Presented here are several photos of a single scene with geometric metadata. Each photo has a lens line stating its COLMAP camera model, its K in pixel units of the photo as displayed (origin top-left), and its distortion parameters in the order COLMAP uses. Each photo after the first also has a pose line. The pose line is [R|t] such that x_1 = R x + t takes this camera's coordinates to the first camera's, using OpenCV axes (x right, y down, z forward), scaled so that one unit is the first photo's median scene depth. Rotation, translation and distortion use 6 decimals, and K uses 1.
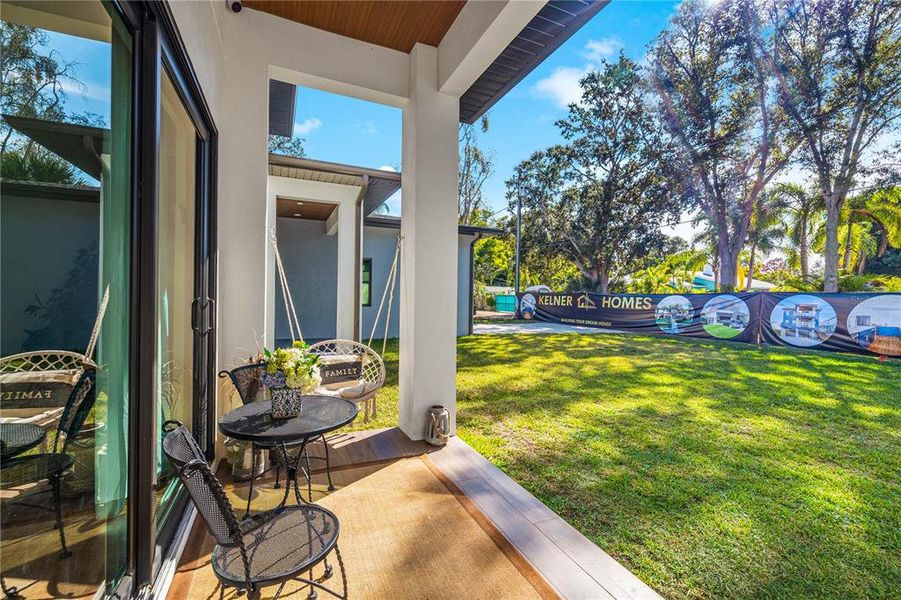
lens RADIAL K [[378.3, 0, 446.9], [0, 378.3, 295.7], [0, 0, 1]] dist [0.000018, -0.000659]
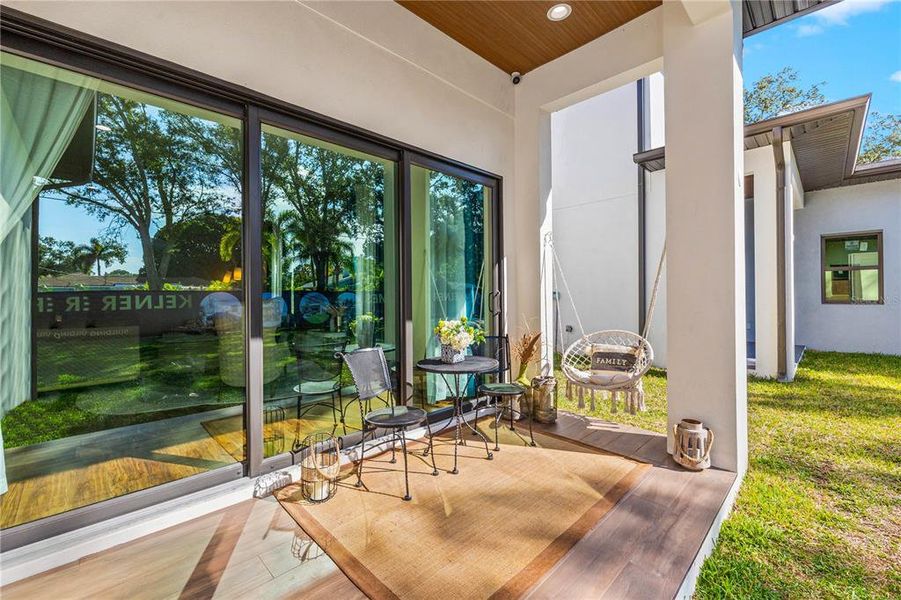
lens RADIAL K [[378.3, 0, 443.9], [0, 378.3, 294.7], [0, 0, 1]] dist [0.000018, -0.000659]
pose [[0.352779, -0.008967, -0.935664, 0.599501], [0.005302, 0.999957, -0.007584, 0.031966], [0.935692, -0.002286, 0.352811, 0.251137]]
